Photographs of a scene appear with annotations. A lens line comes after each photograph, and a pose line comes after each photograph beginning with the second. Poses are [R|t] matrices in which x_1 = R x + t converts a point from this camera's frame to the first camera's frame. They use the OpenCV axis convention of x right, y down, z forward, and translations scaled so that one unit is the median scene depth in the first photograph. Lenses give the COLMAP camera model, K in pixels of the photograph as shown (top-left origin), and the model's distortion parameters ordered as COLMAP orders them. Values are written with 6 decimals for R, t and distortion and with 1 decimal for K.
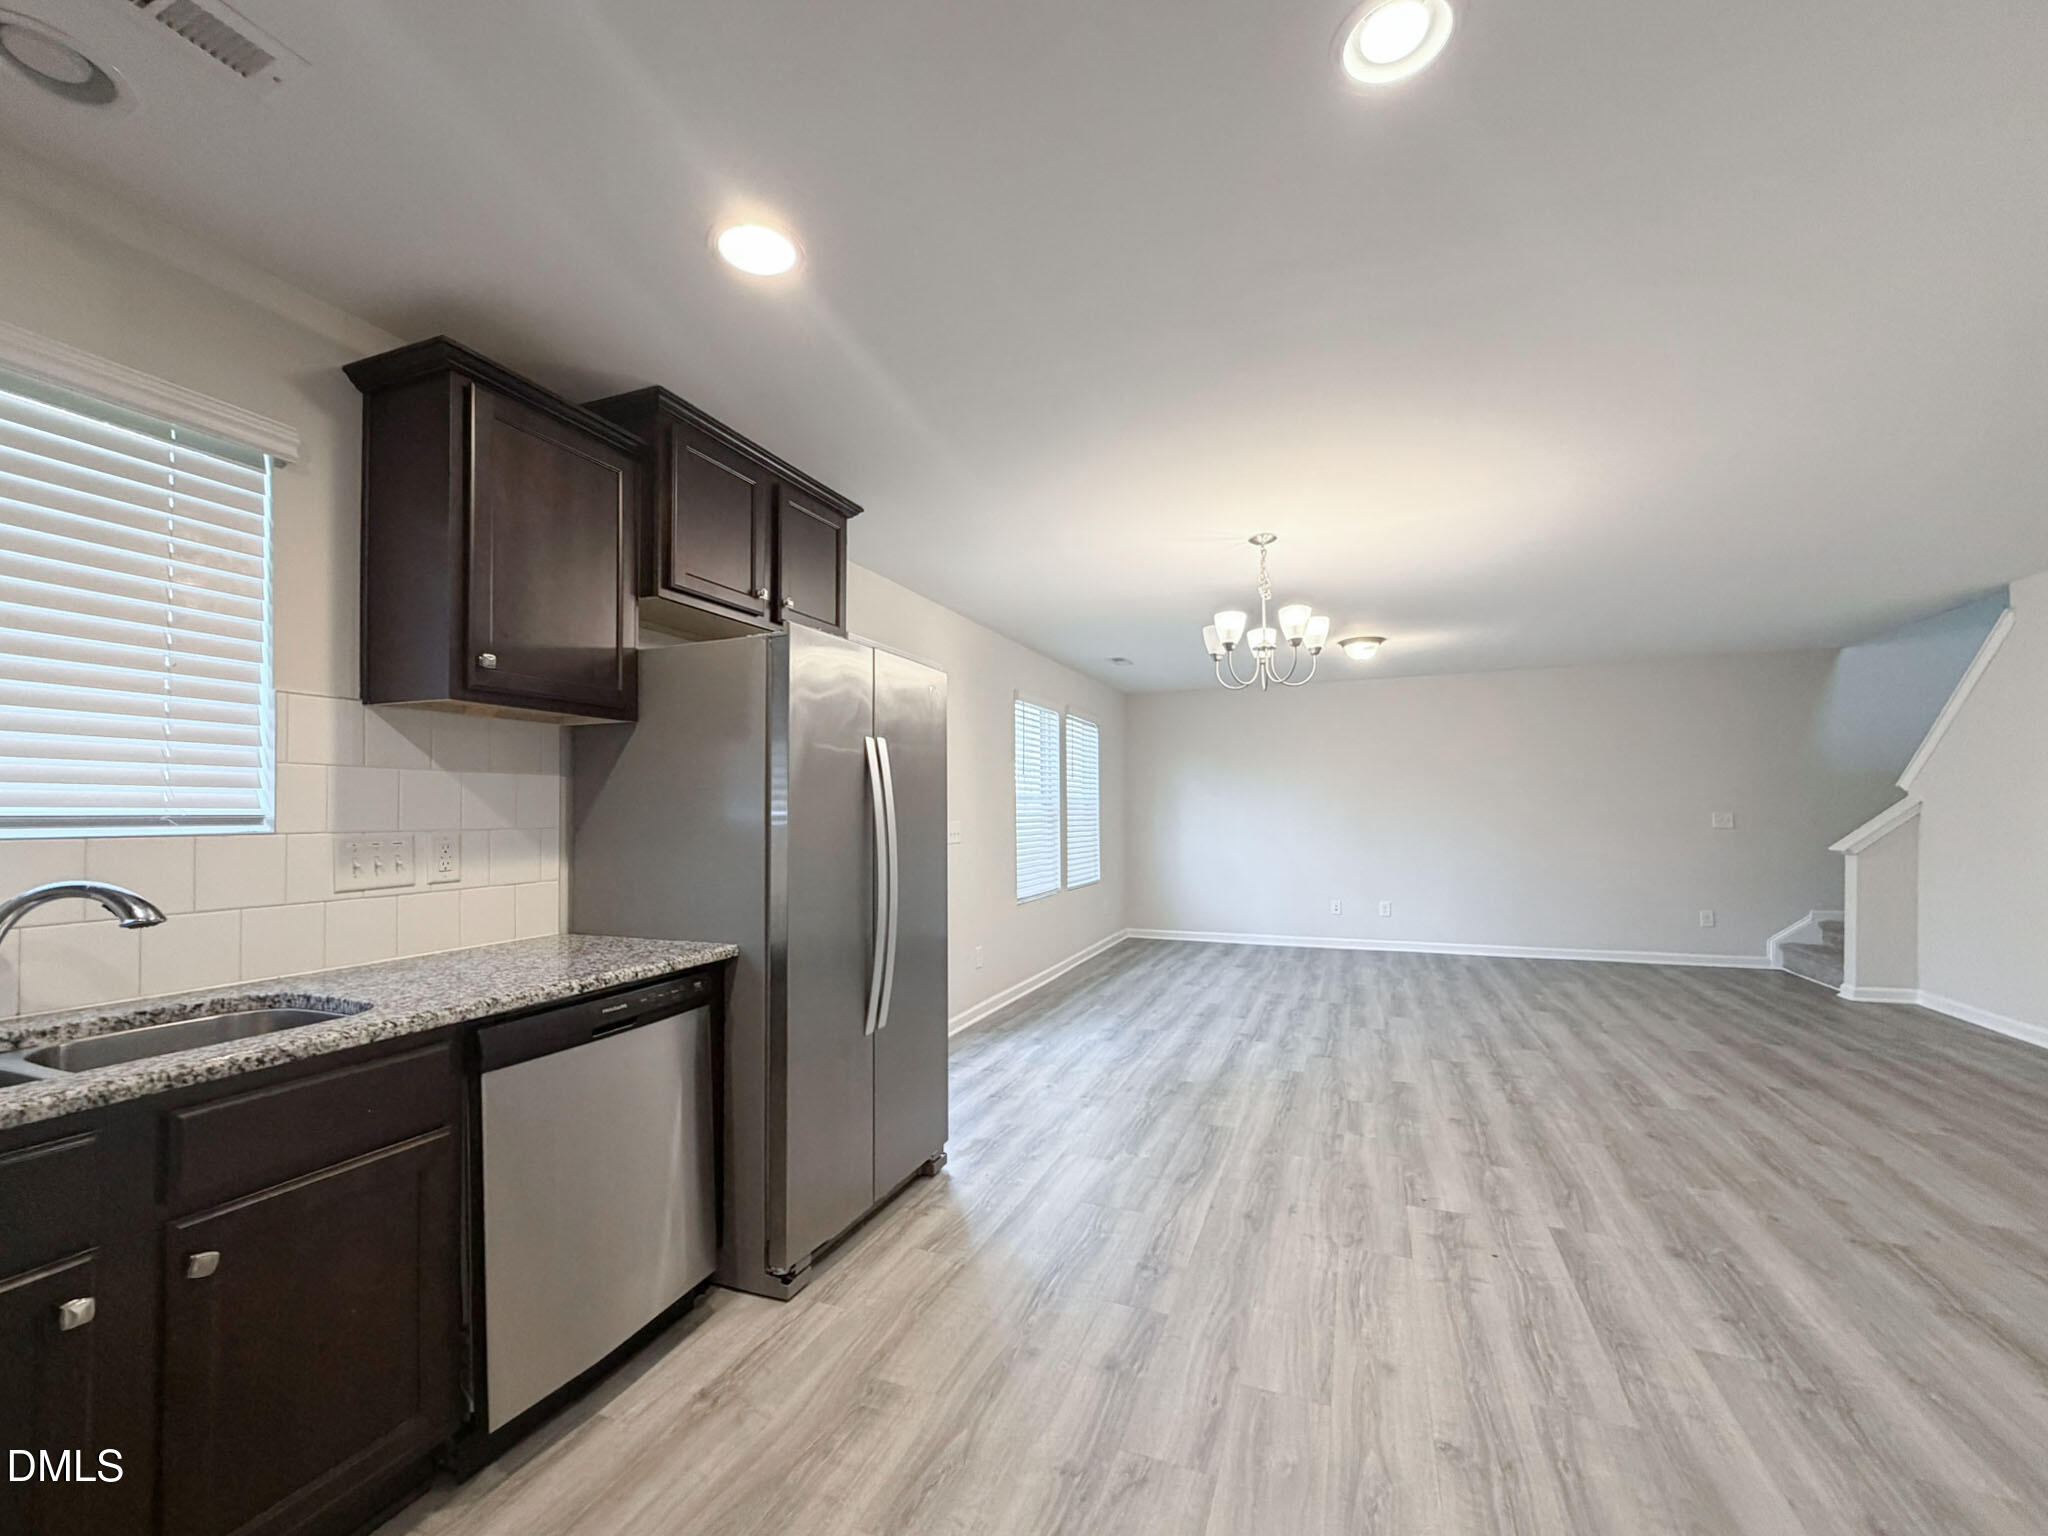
lens RADIAL K [[829.1, 0, 1027.1], [0, 829.1, 805.8], [0, 0, 1]] dist [0.001222, -0.000718]
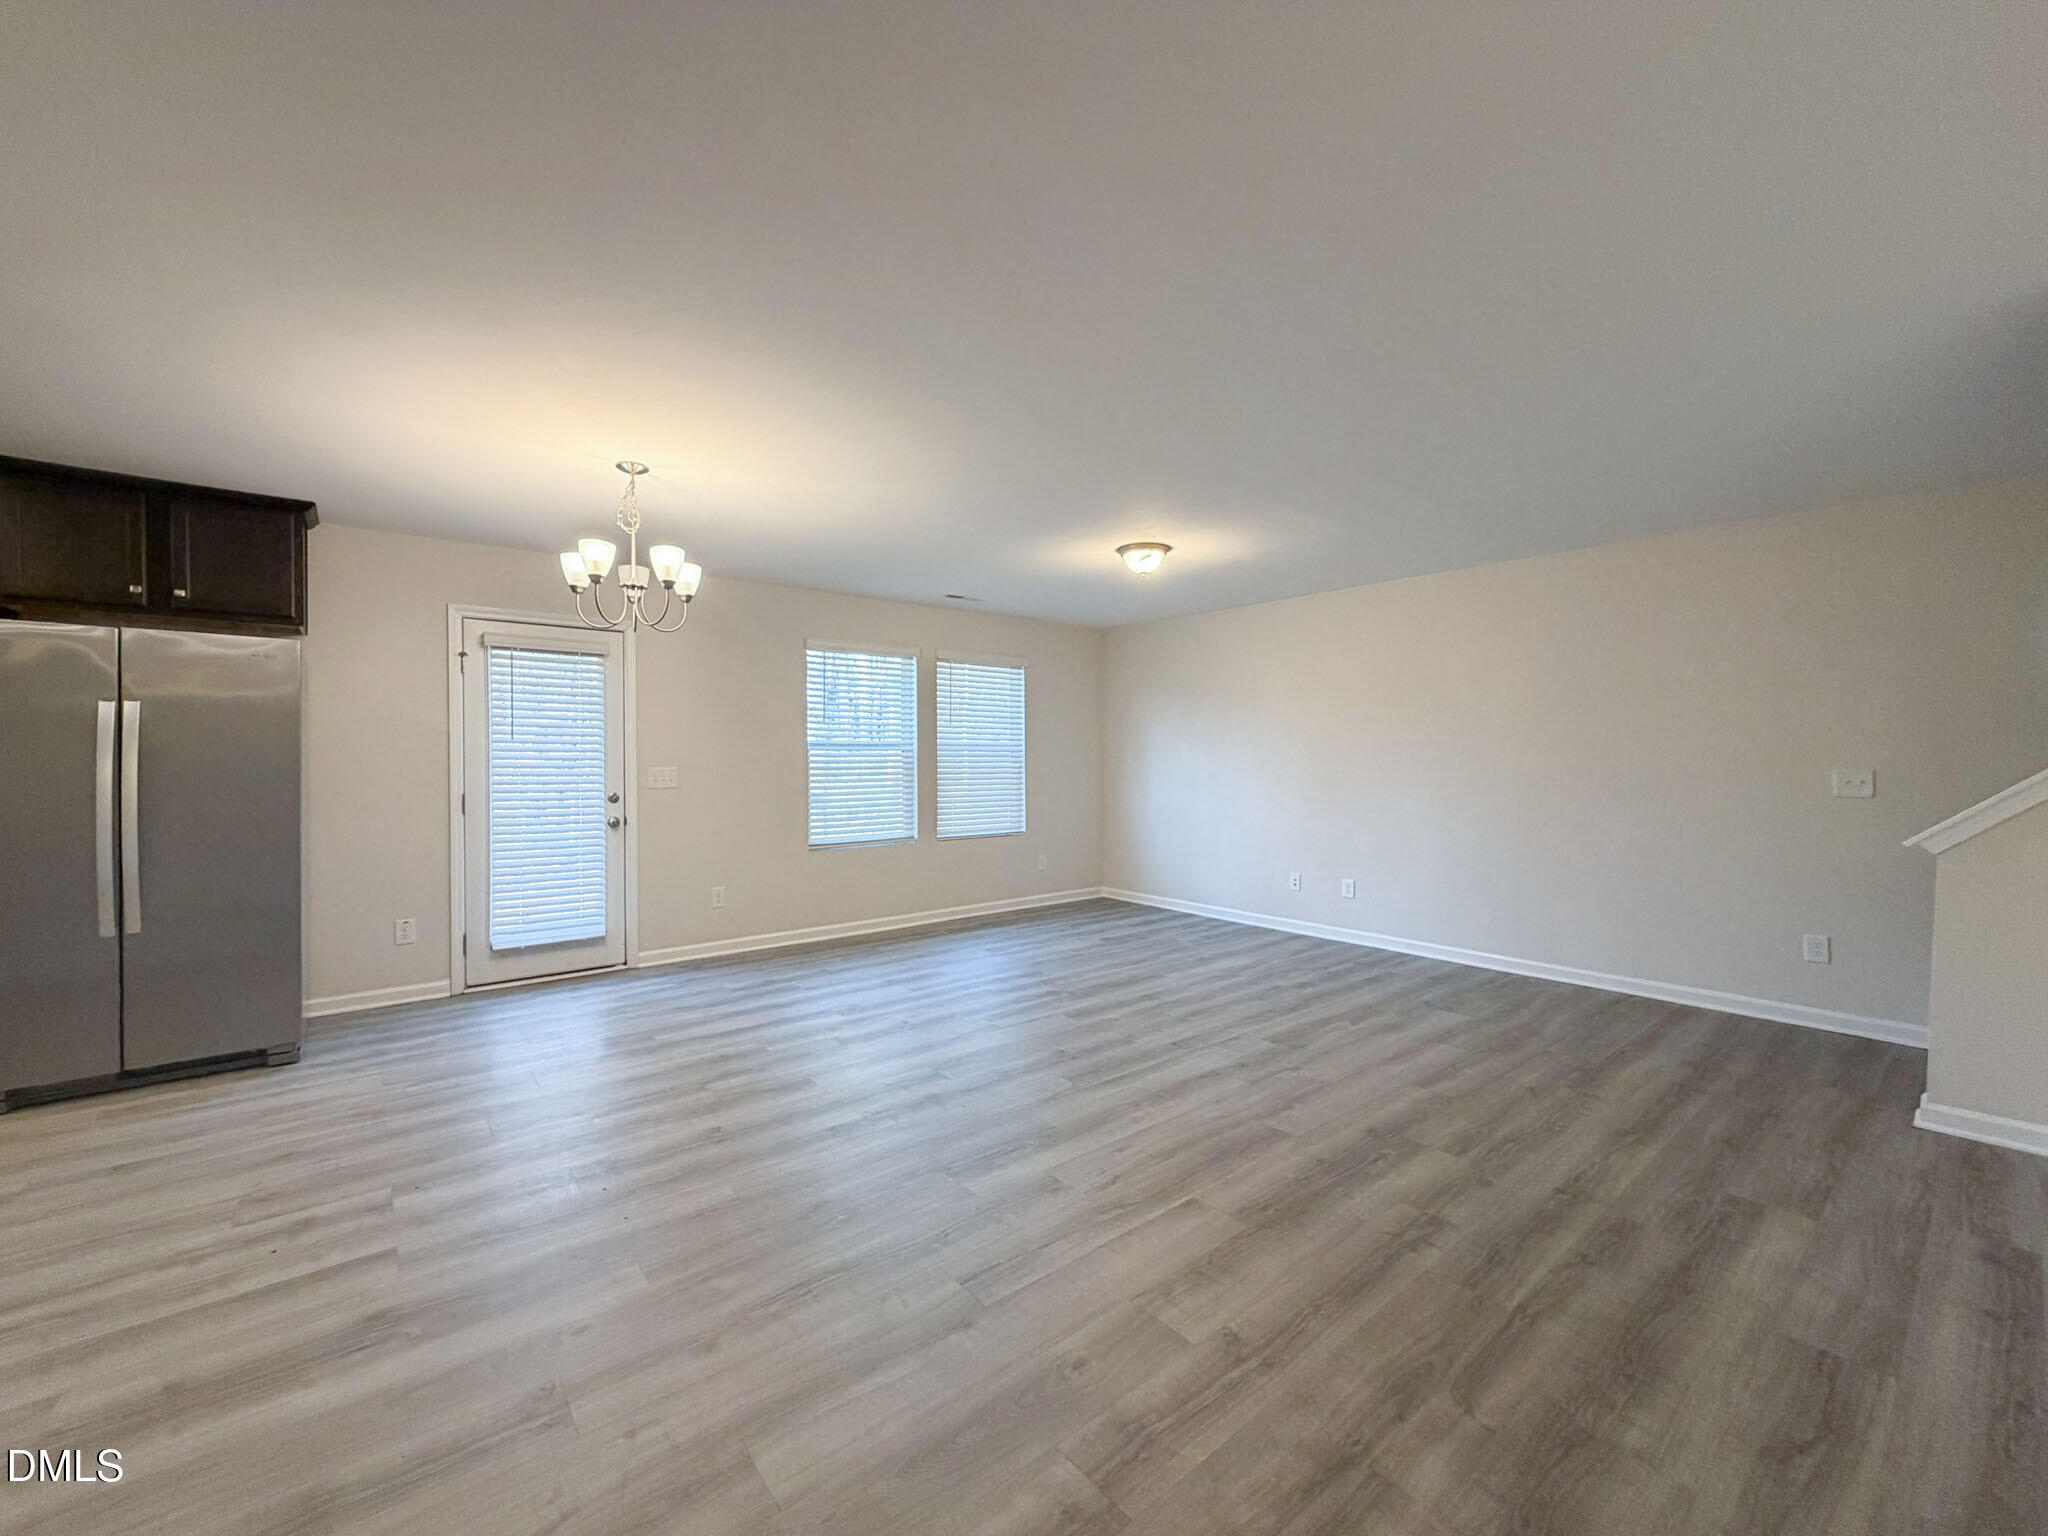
lens RADIAL K [[829.1, 0, 1029.2], [0, 829.1, 786.9], [0, 0, 1]] dist [0.001222, -0.000718]
pose [[0.874485, 0.022160, -0.484547, 1.077380], [-0.001064, 0.999041, 0.043768, -0.000591], [0.485052, -0.037759, 0.873670, 0.399149]]
